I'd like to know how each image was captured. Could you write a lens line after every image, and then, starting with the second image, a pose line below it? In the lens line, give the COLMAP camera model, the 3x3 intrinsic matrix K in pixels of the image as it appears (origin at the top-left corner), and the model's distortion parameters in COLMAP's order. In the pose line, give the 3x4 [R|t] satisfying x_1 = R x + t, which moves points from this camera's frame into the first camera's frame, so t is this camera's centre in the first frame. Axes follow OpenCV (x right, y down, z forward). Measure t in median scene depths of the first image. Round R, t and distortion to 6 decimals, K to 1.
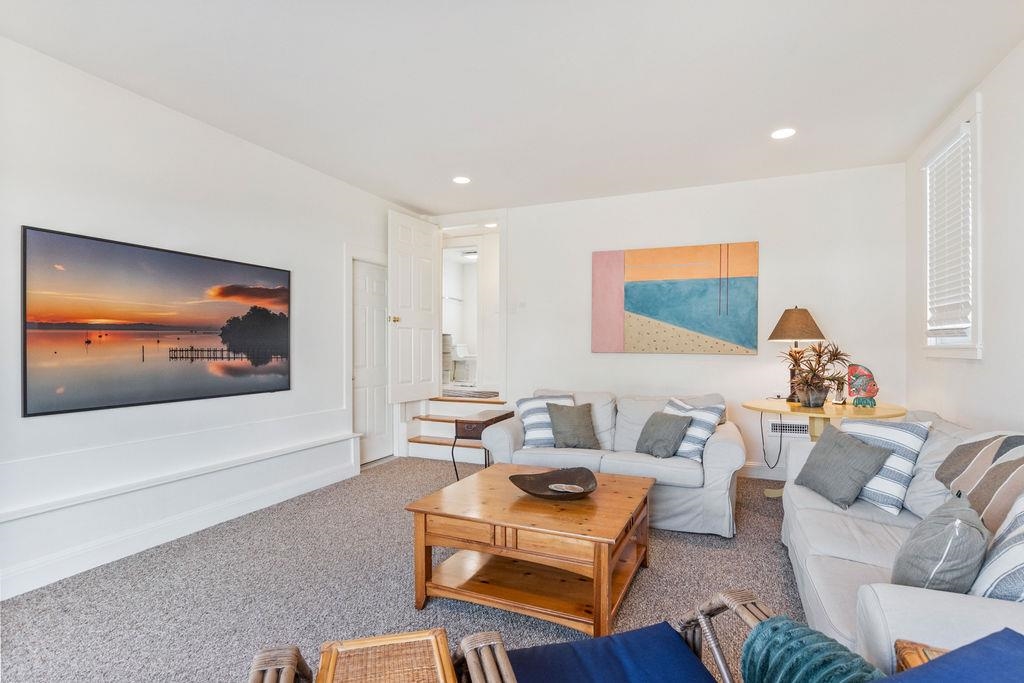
lens RADIAL K [[505.1, 0, 513.8], [0, 505.1, 343.8], [0, 0, 1]] dist [-0.021857, 0.001003]
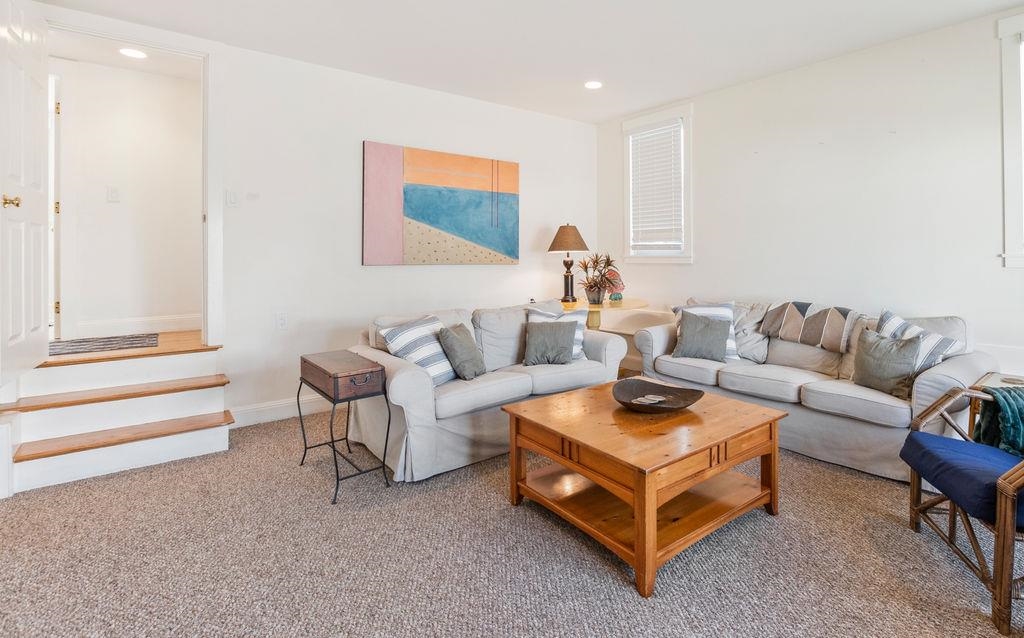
lens RADIAL K [[511.8, 0, 569.6], [0, 511.8, 254.1], [0, 0, 1]] dist [-0.012719, 0.000121]
pose [[0.437336, -0.001009, 0.899298, -0.475154], [0.000383, 0.999999, 0.000936, -0.001423], [-0.899298, -0.000065, 0.437336, 0.382636]]
